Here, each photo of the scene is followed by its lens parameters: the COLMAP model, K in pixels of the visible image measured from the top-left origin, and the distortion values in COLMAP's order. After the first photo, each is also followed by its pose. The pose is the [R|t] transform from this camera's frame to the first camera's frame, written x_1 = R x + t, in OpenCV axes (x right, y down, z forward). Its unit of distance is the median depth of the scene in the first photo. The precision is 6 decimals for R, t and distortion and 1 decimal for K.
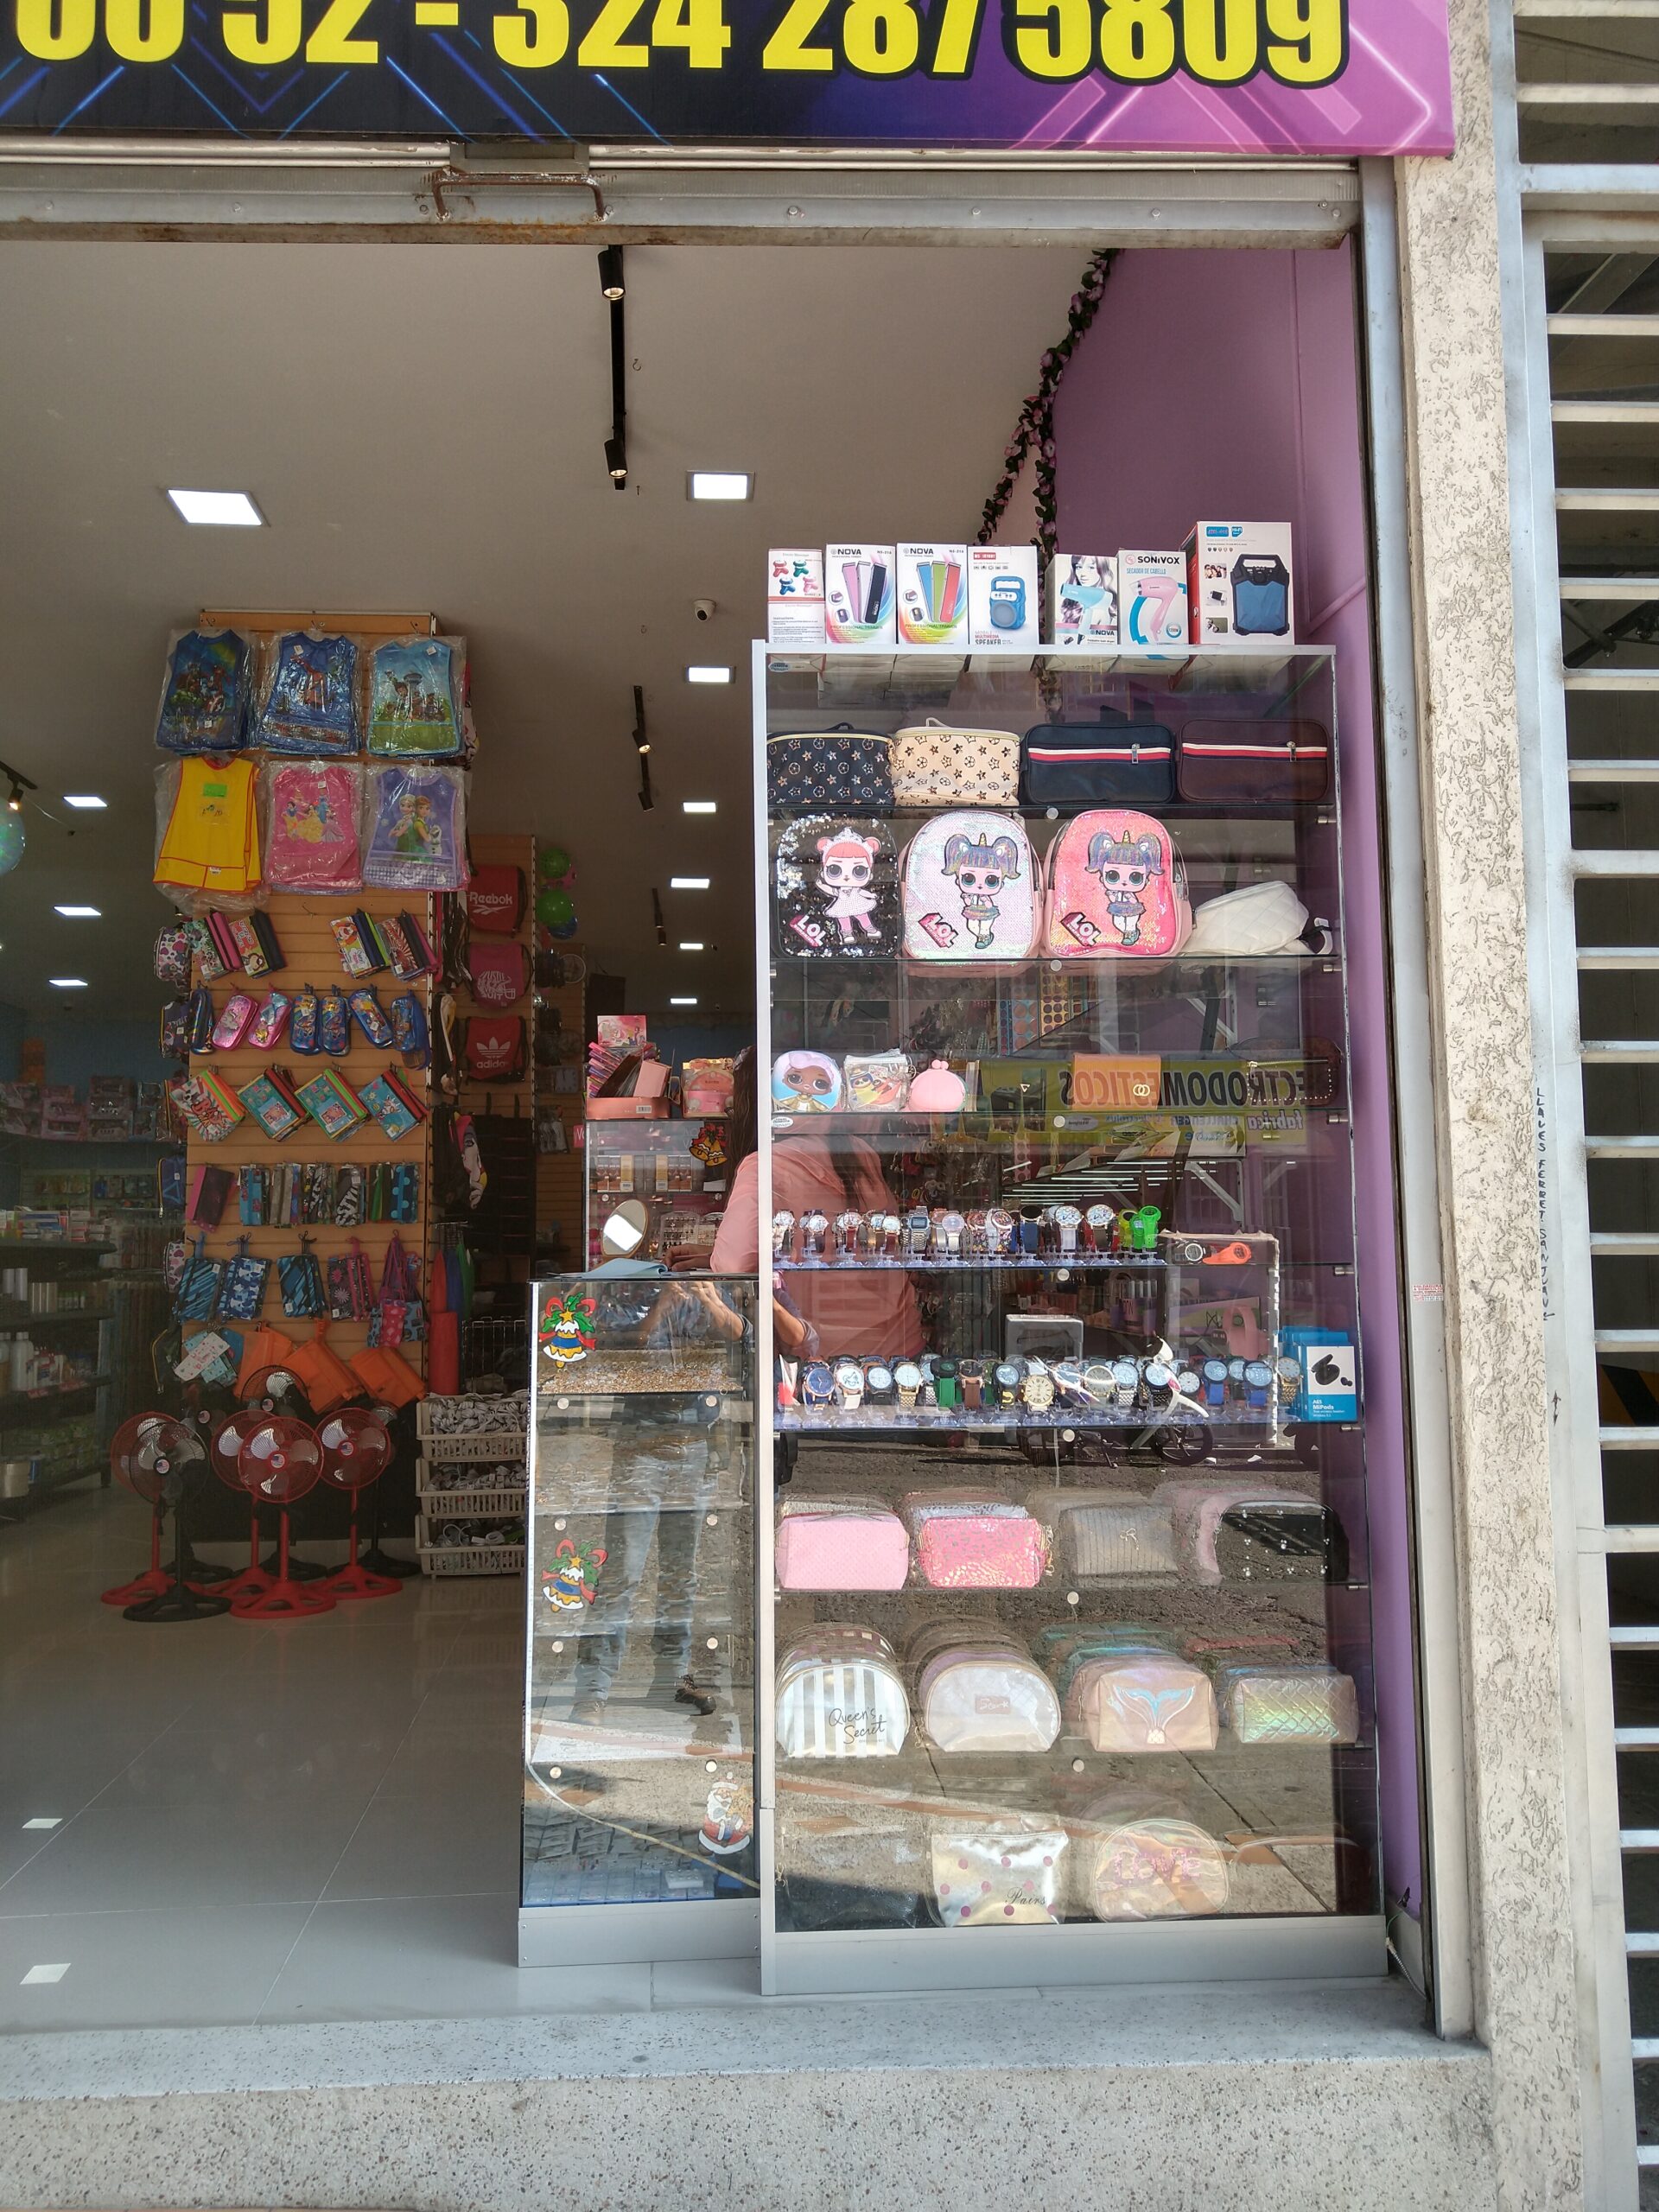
lens RADIAL K [[1724.0, 0, 829.5], [0, 1724.0, 1106.0], [0, 0, 1]] dist [0.058885, -0.074377]
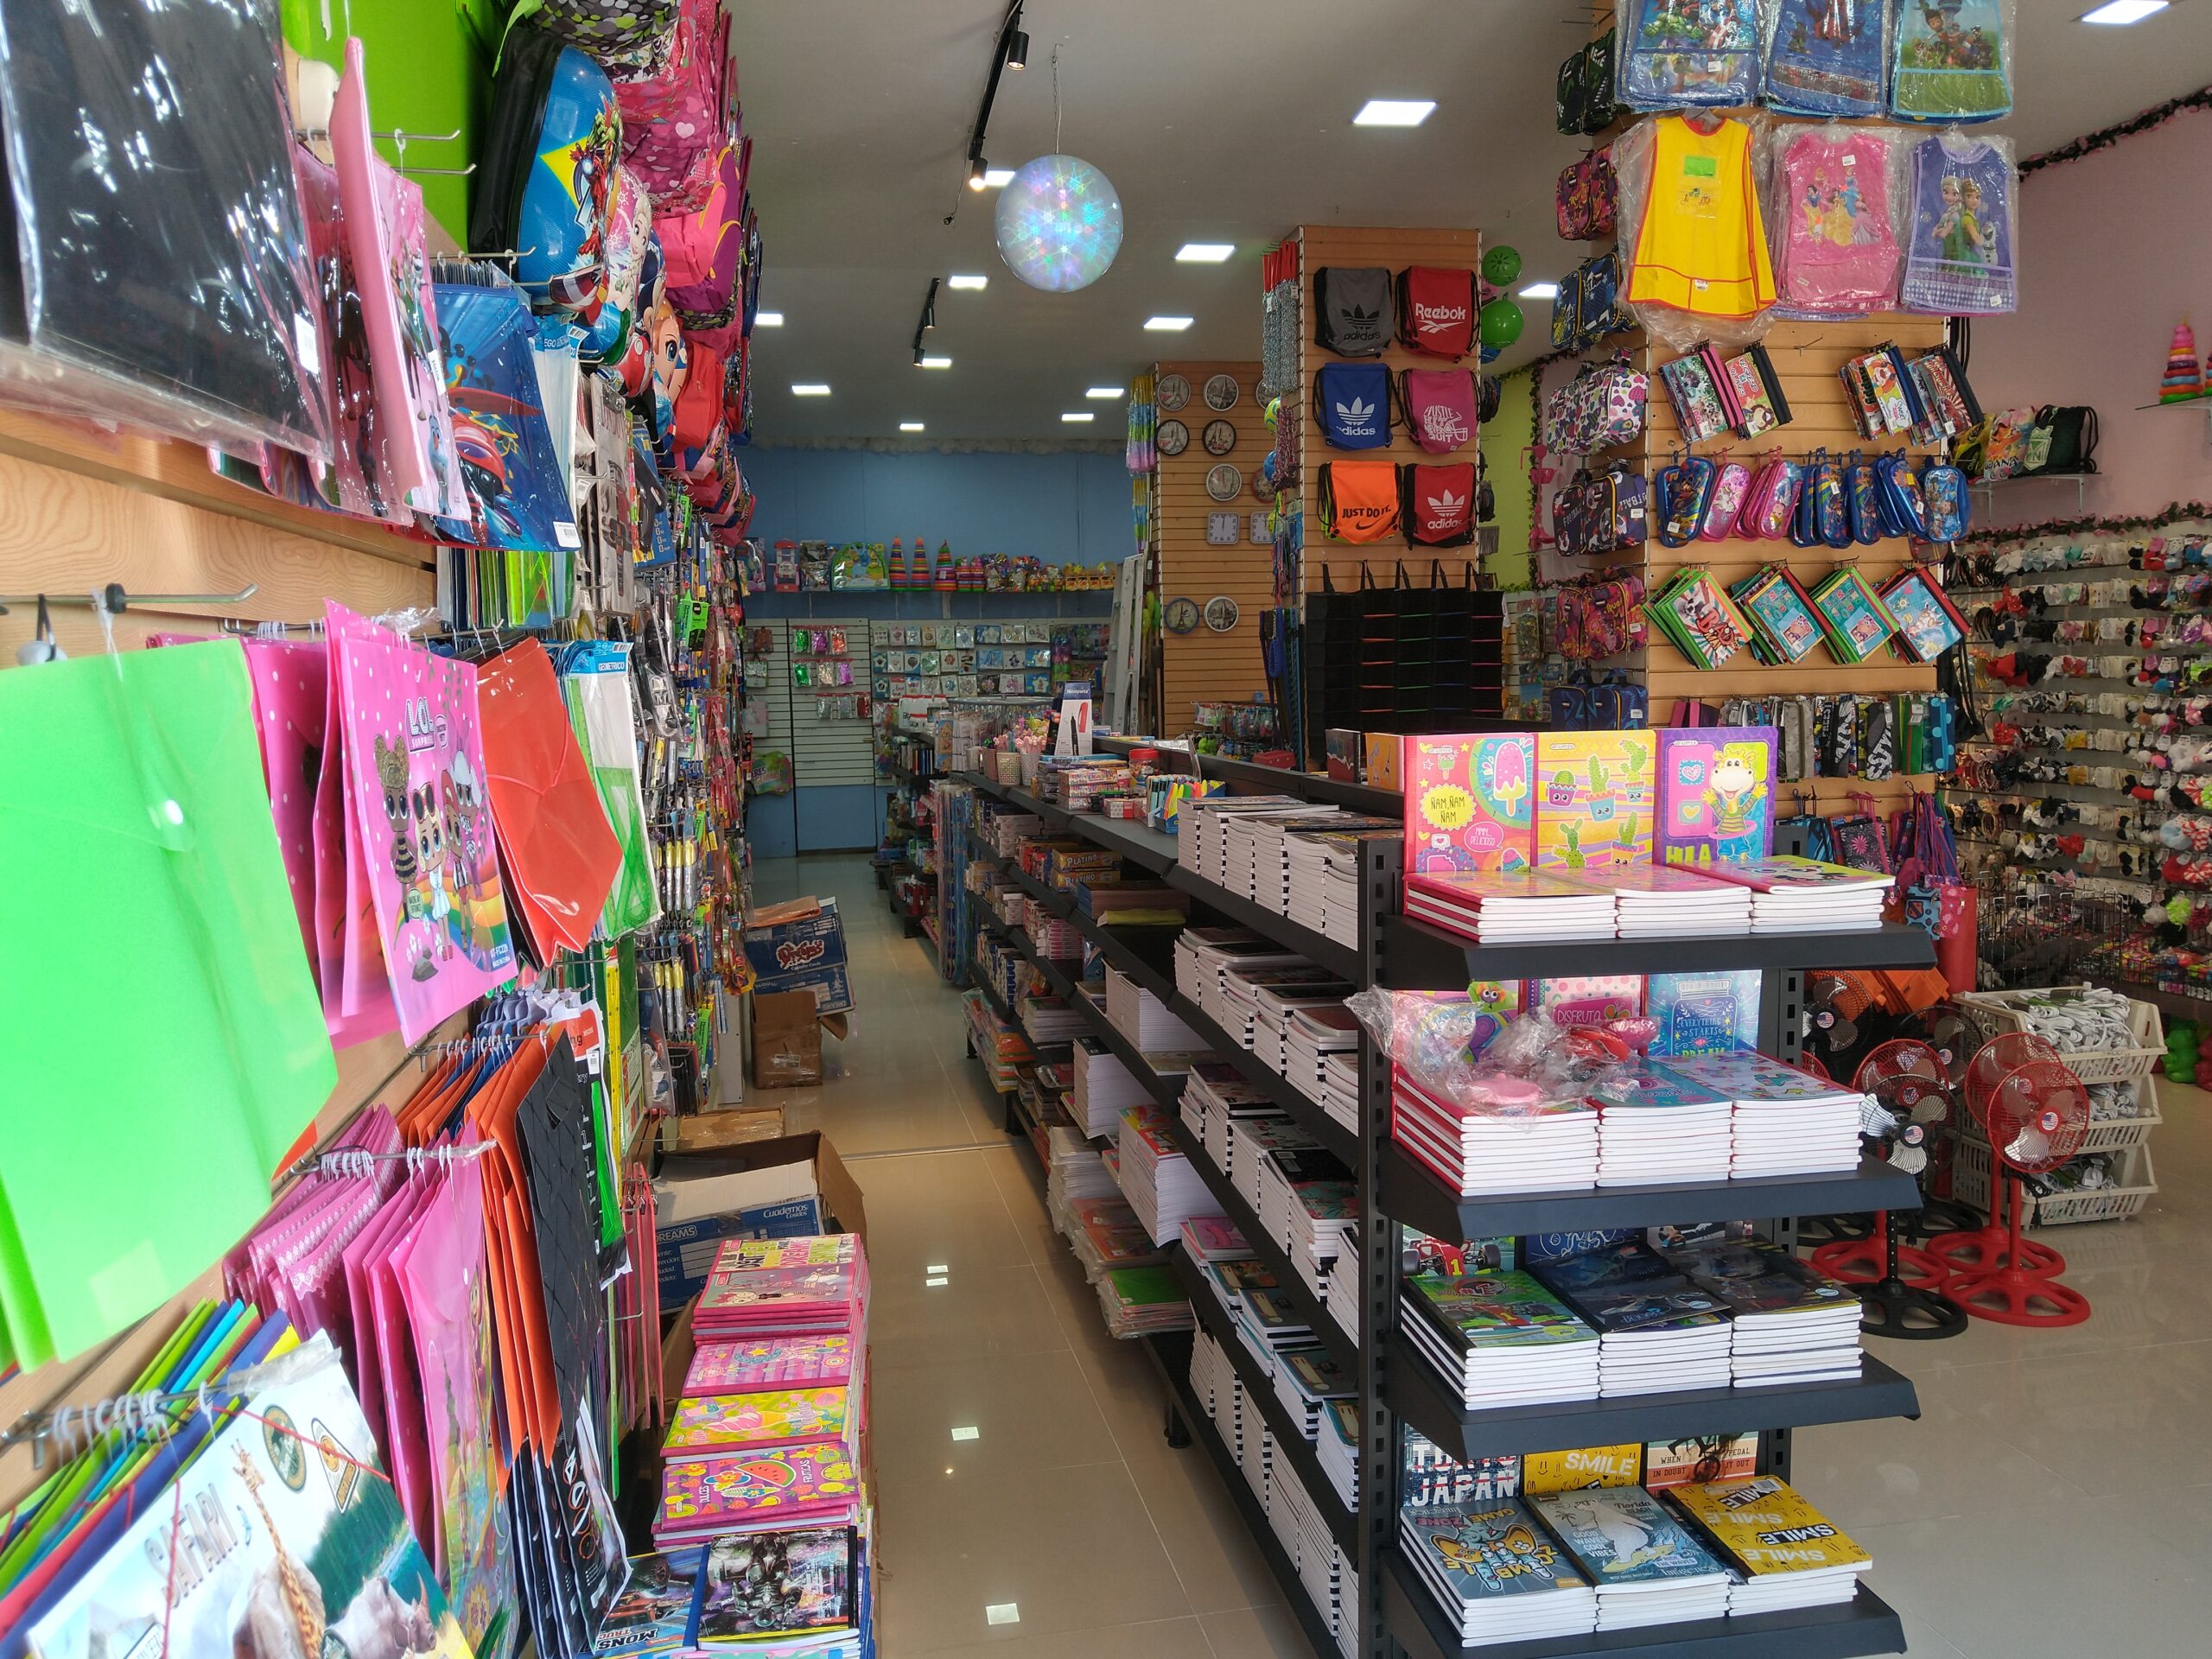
lens RADIAL K [[1724.0, 0, 1095.7], [0, 1724.0, 834.5], [0, 0, 1]] dist [0.058885, -0.074377]
pose [[0.995431, -0.014551, 0.094368, -1.596328], [-0.002798, 0.983450, 0.181158, -0.099935], [-0.095442, -0.180595, 0.978916, 0.665924]]
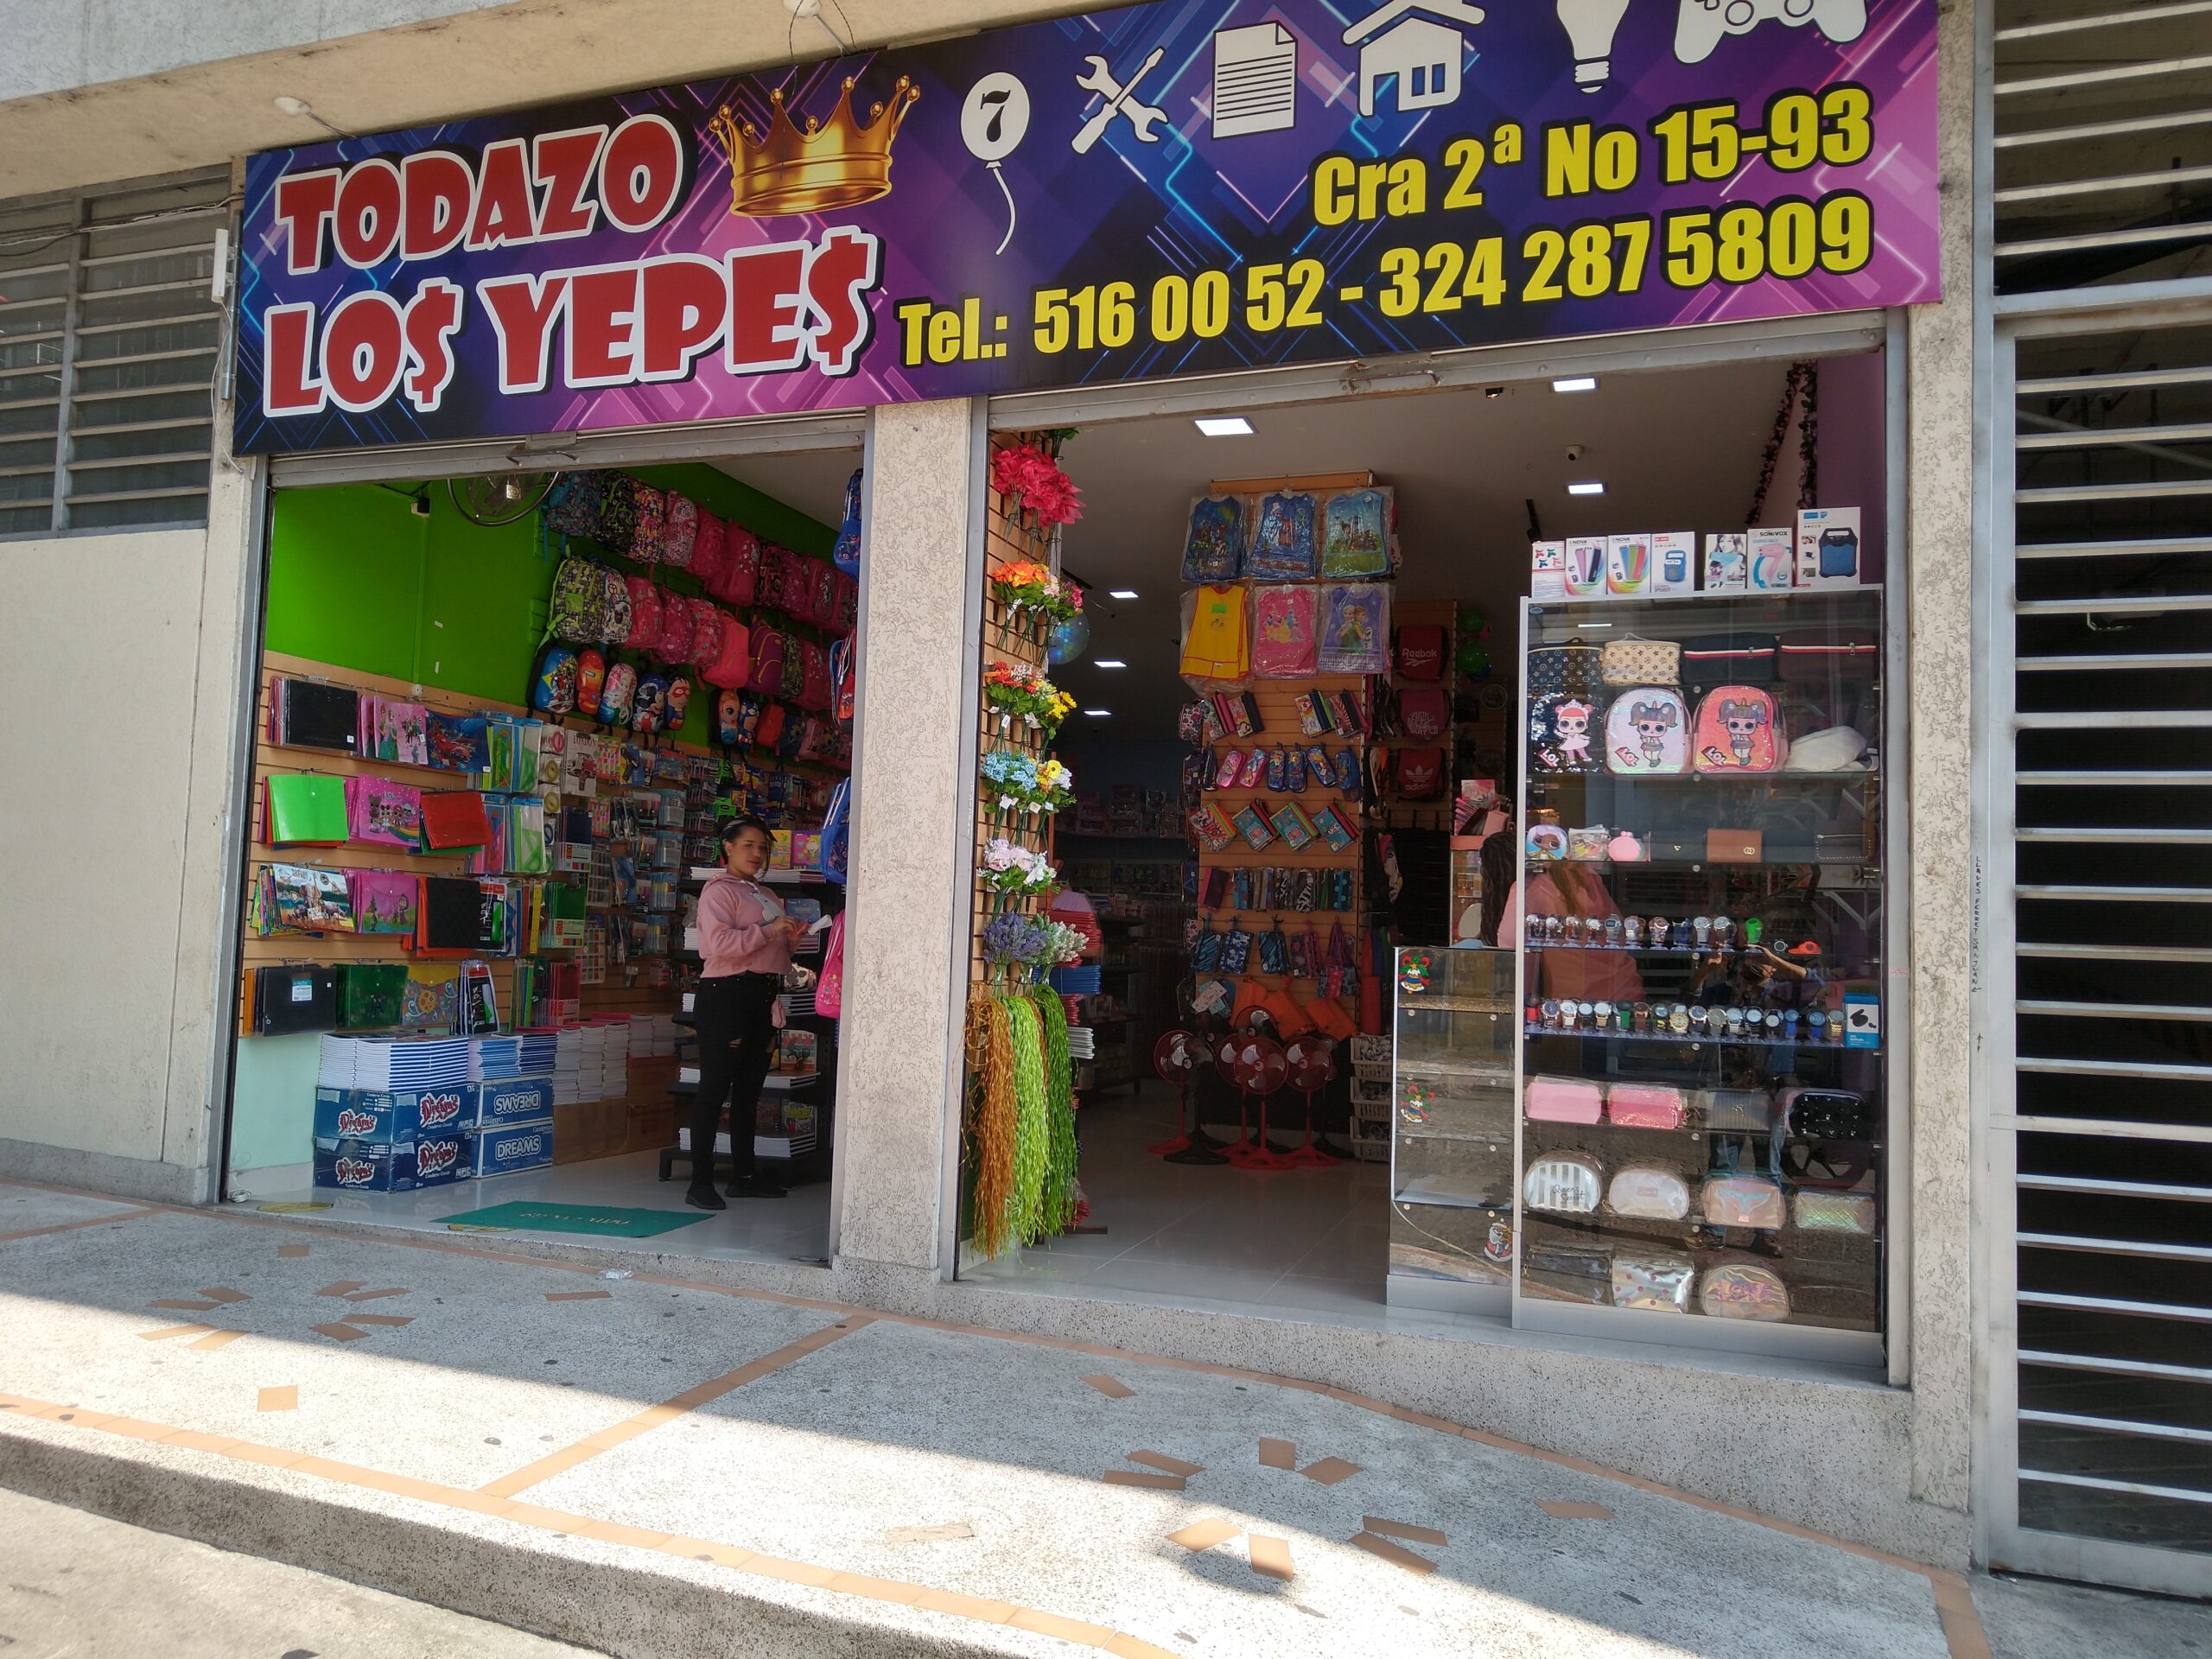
lens RADIAL K [[1679.5, 0, 1098.9], [0, 1679.5, 812.9], [0, 0, 1]] dist [0.091293, -0.169487]
pose [[0.922132, 0.009469, -0.386760, 0.235331], [-0.005969, 0.999930, 0.010248, -0.059656], [0.386830, -0.007141, 0.922124, -0.801276]]
